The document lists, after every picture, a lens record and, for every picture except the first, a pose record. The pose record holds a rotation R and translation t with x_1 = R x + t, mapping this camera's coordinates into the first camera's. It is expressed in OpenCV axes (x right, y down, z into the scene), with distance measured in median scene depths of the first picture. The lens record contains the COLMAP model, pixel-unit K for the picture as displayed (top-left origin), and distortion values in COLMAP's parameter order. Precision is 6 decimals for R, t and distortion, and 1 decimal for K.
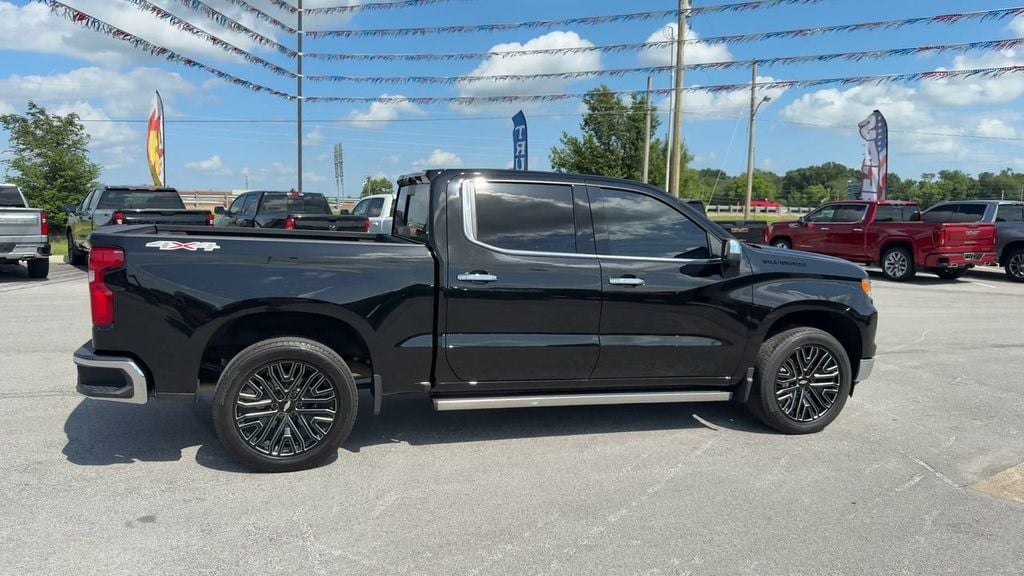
lens RADIAL K [[708.0, 0, 490.8], [0, 708.0, 315.6], [0, 0, 1]] dist [0.005473, -0.001901]
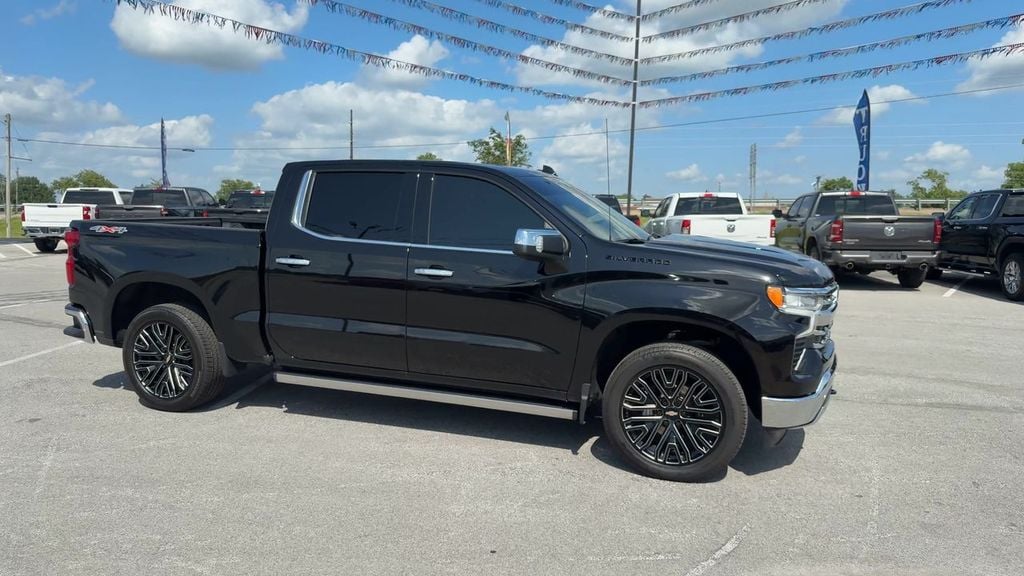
lens RADIAL K [[734.4, 0, 512.0], [0, 734.4, 288.0], [0, 0, 1]] dist [0.007923, -0.002897]
pose [[0.806166, 0.044426, -0.590019, 0.126605], [-0.074860, 0.996822, -0.027227, -0.001112], [0.586934, 0.066119, 0.806930, 0.039757]]
